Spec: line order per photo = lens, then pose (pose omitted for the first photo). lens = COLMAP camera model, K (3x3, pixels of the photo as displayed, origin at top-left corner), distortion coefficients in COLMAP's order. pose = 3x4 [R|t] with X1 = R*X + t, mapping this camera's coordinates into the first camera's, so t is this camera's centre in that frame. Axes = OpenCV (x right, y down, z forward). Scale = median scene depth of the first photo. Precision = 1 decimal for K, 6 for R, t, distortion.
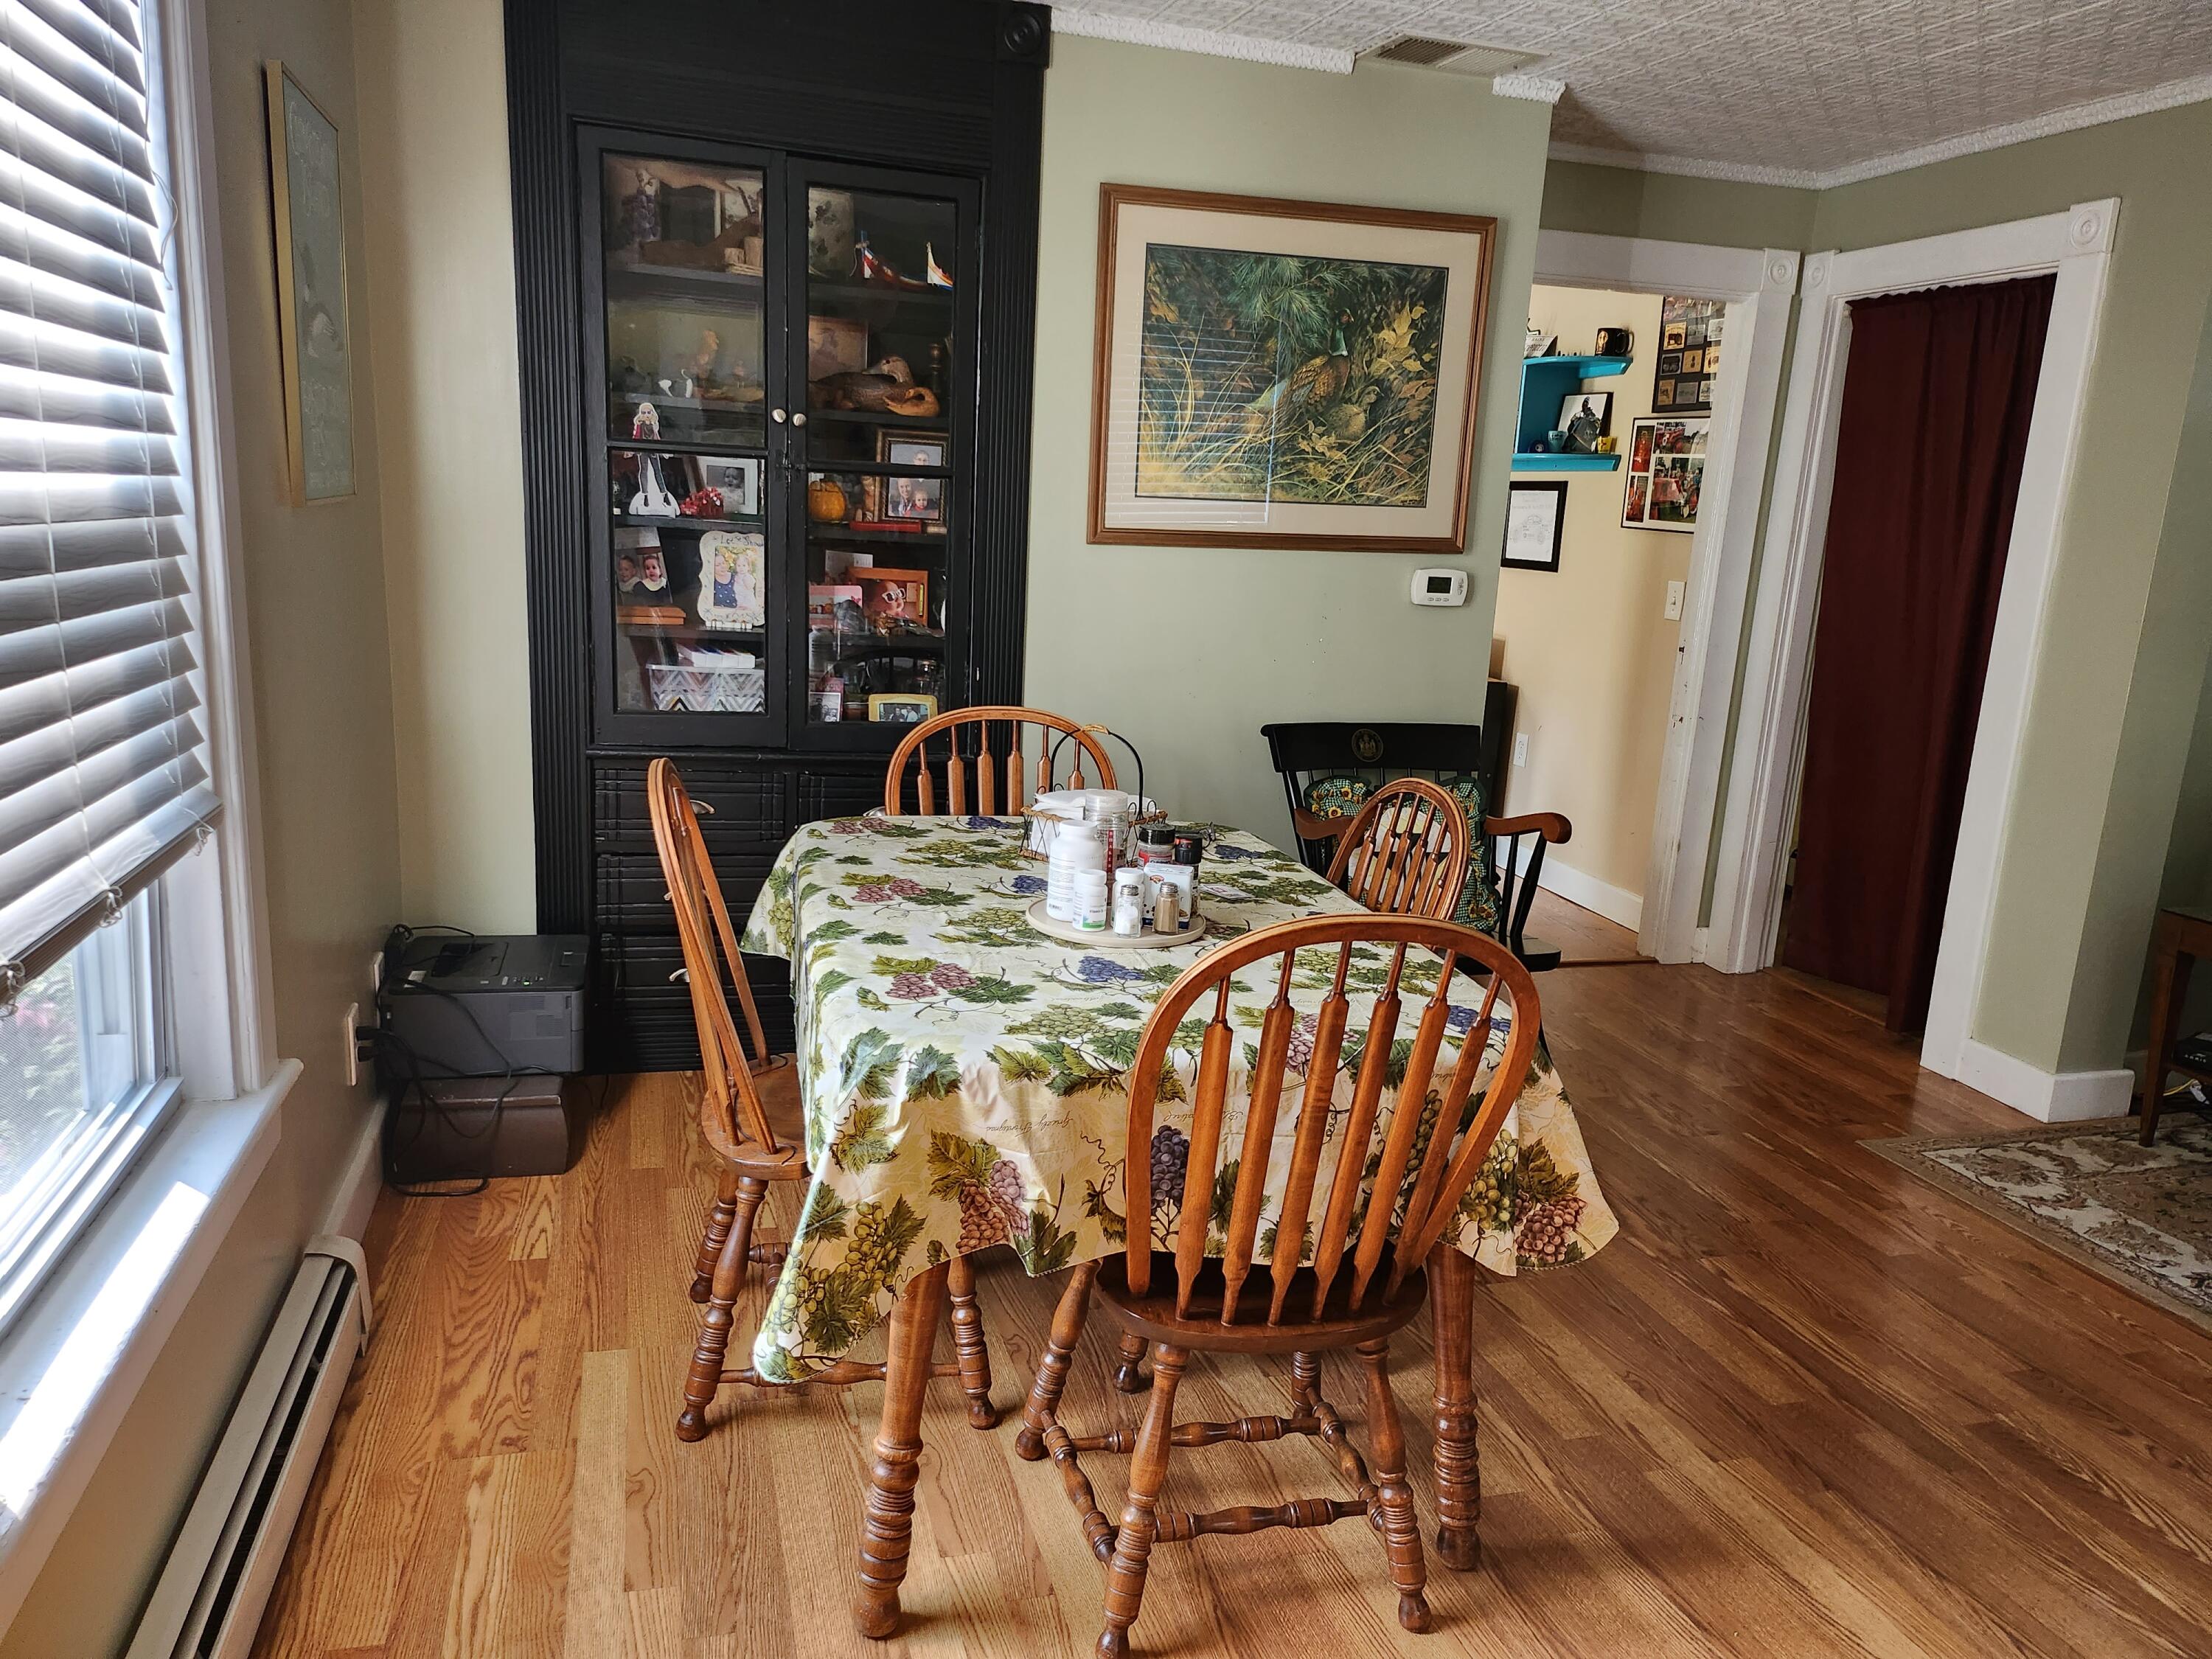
lens RADIAL K [[1556.4, 0, 1100.4], [0, 1556.4, 853.4], [0, 0, 1]] dist [0.074084, -0.062736]
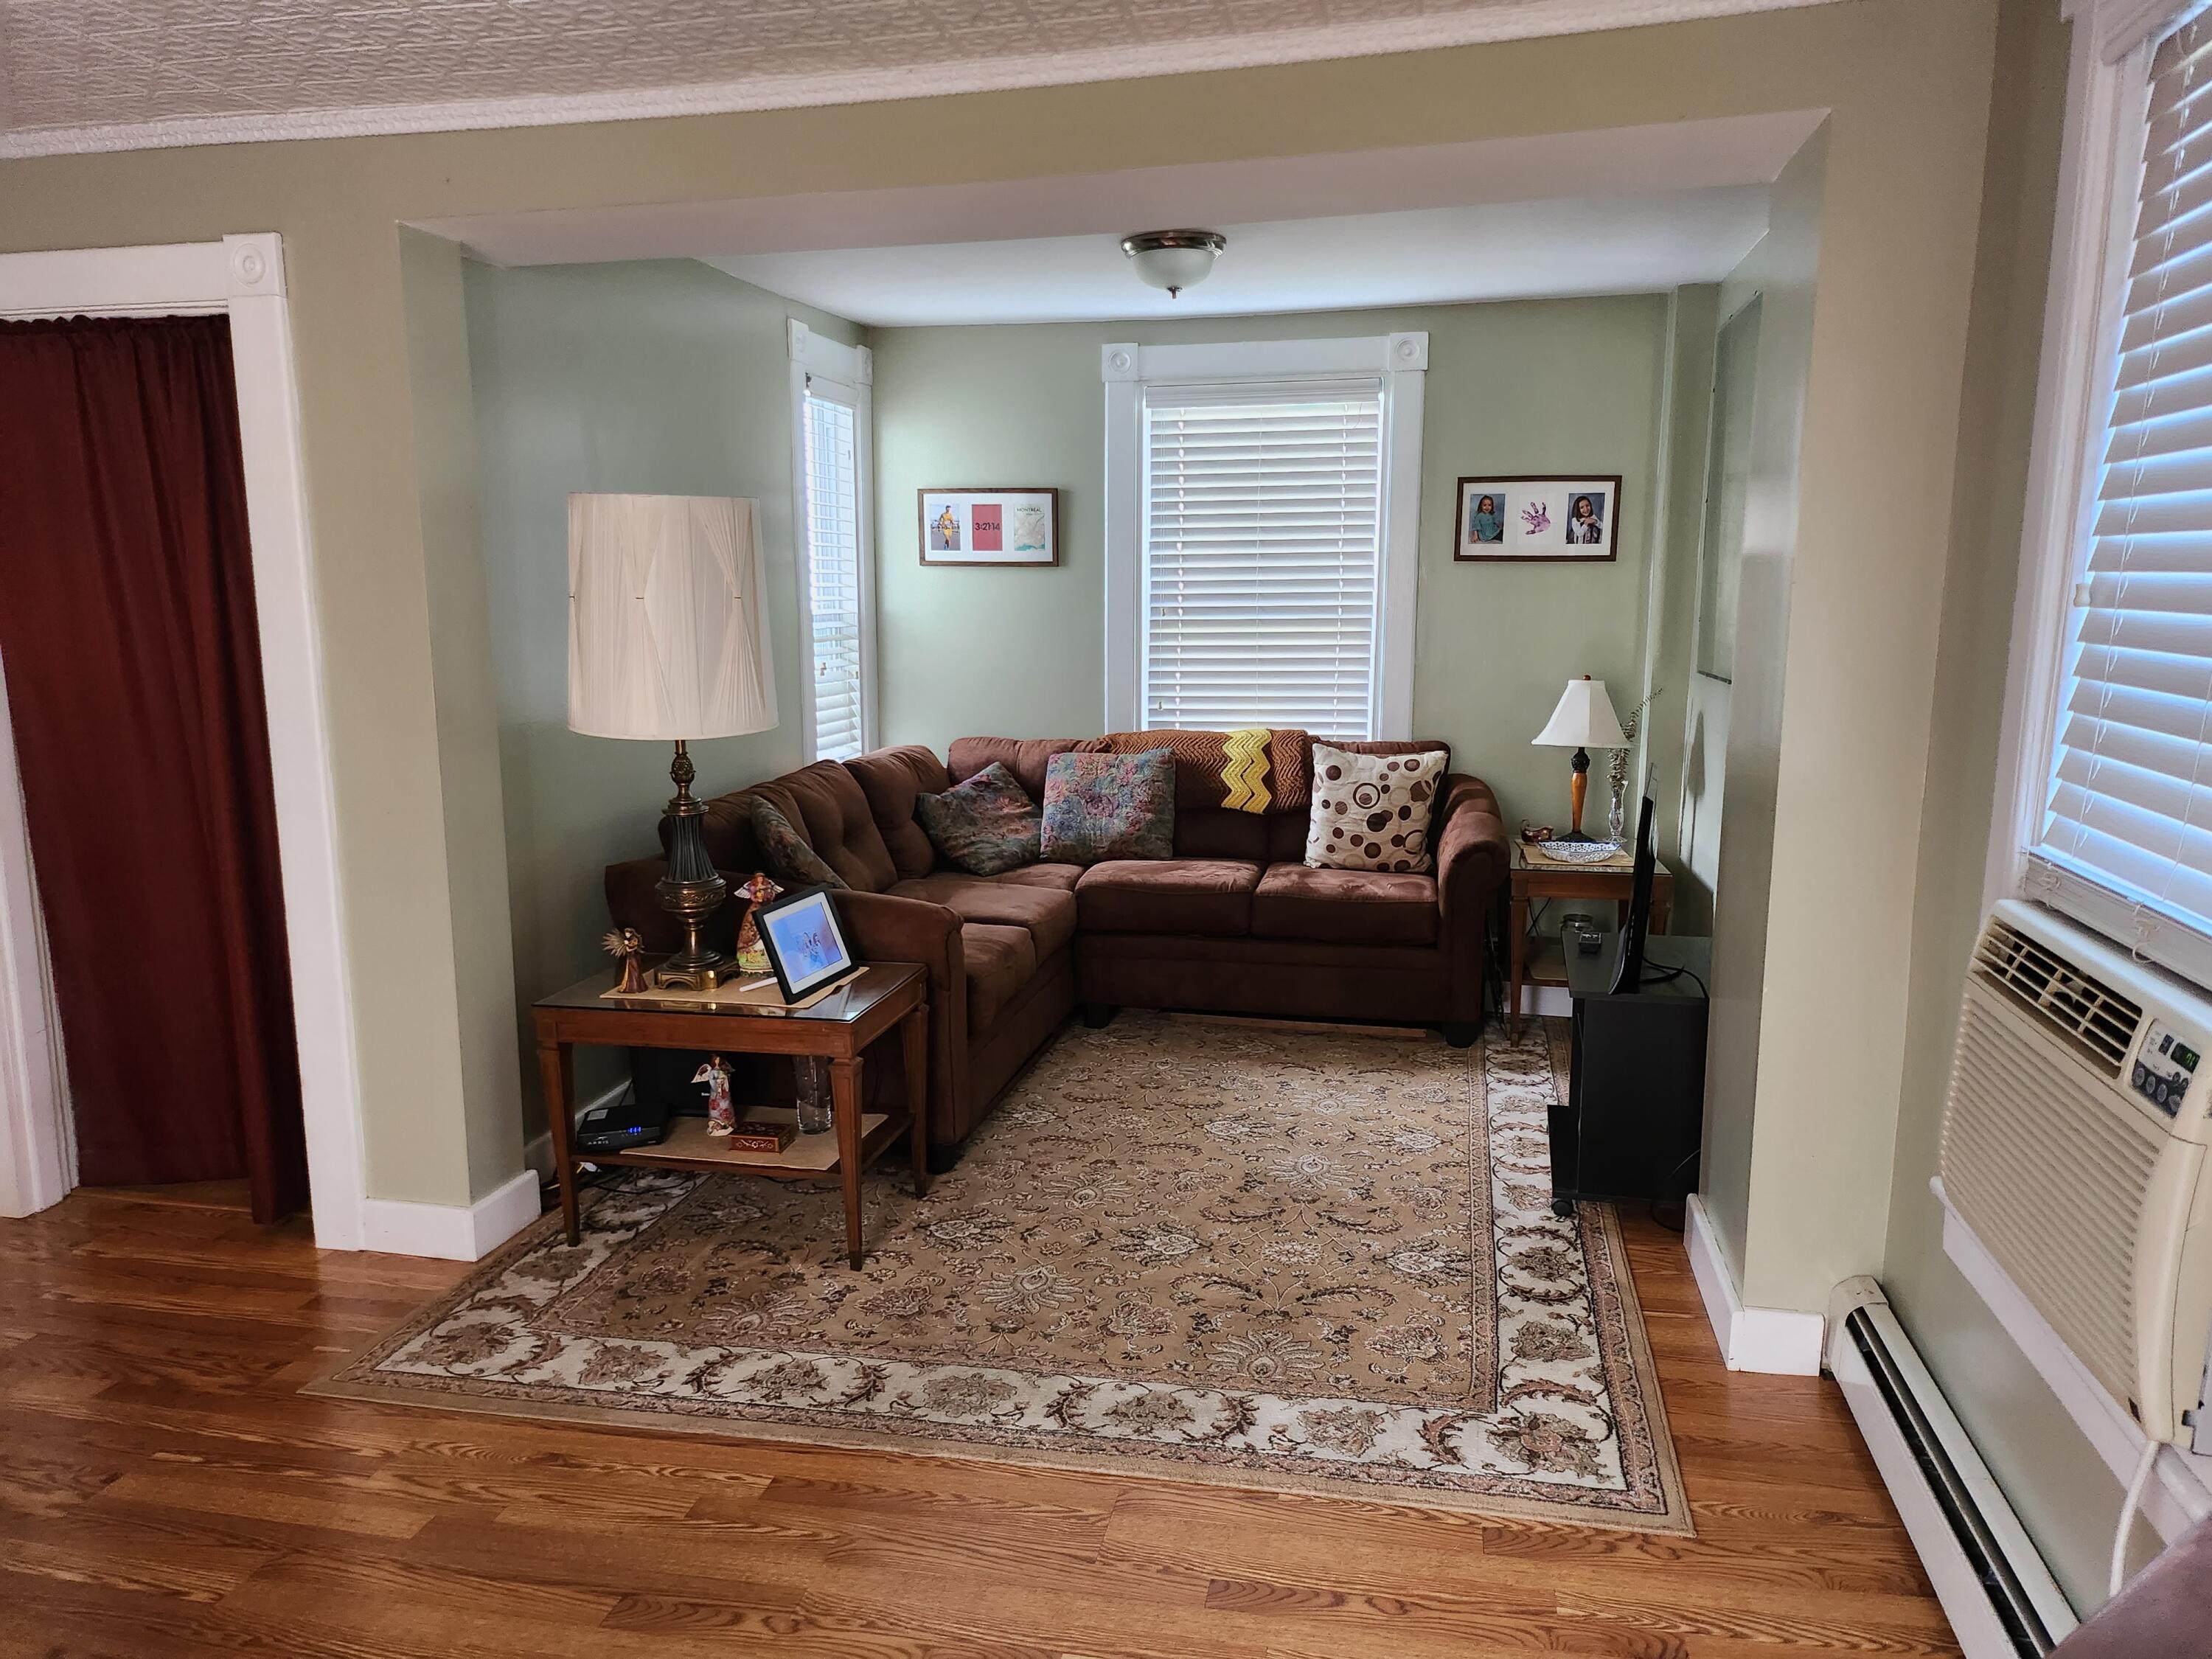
lens RADIAL K [[1556.4, 0, 1100.4], [0, 1556.4, 853.4], [0, 0, 1]] dist [0.074084, -0.062736]
pose [[0.476447, -0.194861, 0.857337, 0.043514], [0.220680, 0.970418, 0.097925, -0.067618], [-0.851057, 0.142541, 0.505355, 0.220411]]
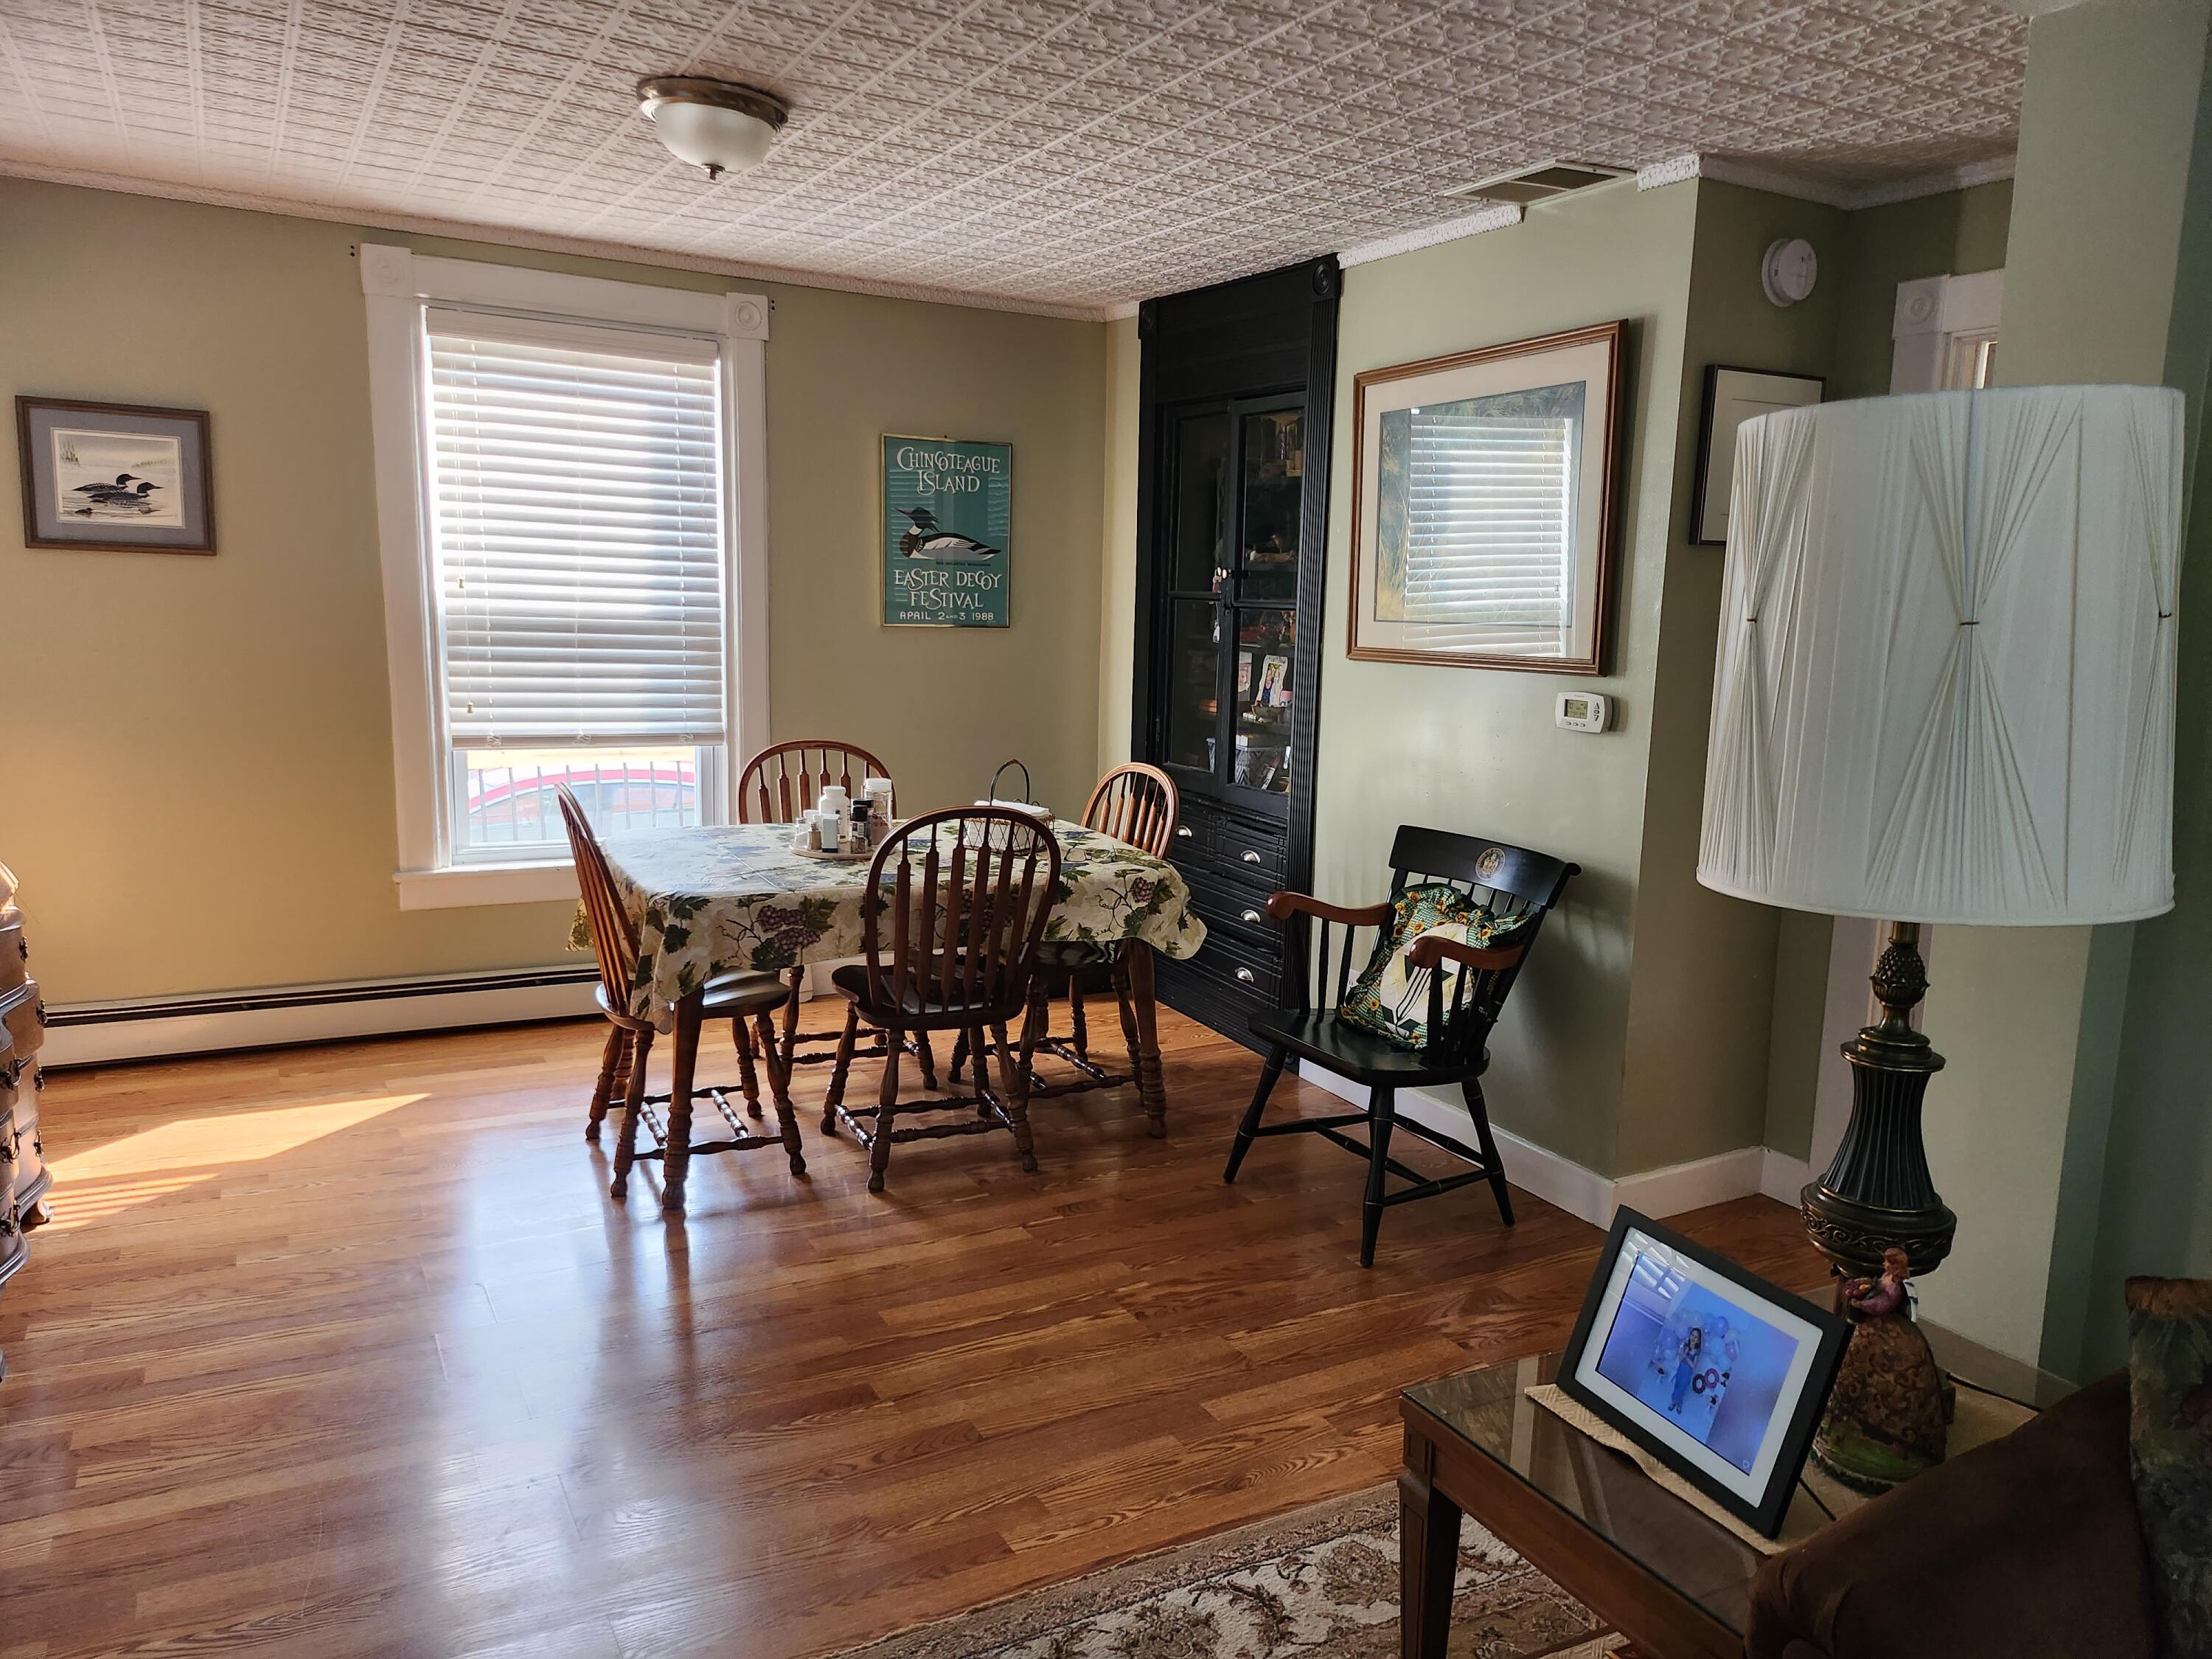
lens RADIAL K [[1533.9, 0, 1124.9], [0, 1533.9, 860.5], [0, 0, 1]] dist [0.055117, -0.001711]
pose [[0.231522, 0.128970, -0.964243, 1.124924], [-0.236100, 0.968989, 0.072915, -0.093097], [0.943745, 0.210777, 0.254793, 0.565099]]
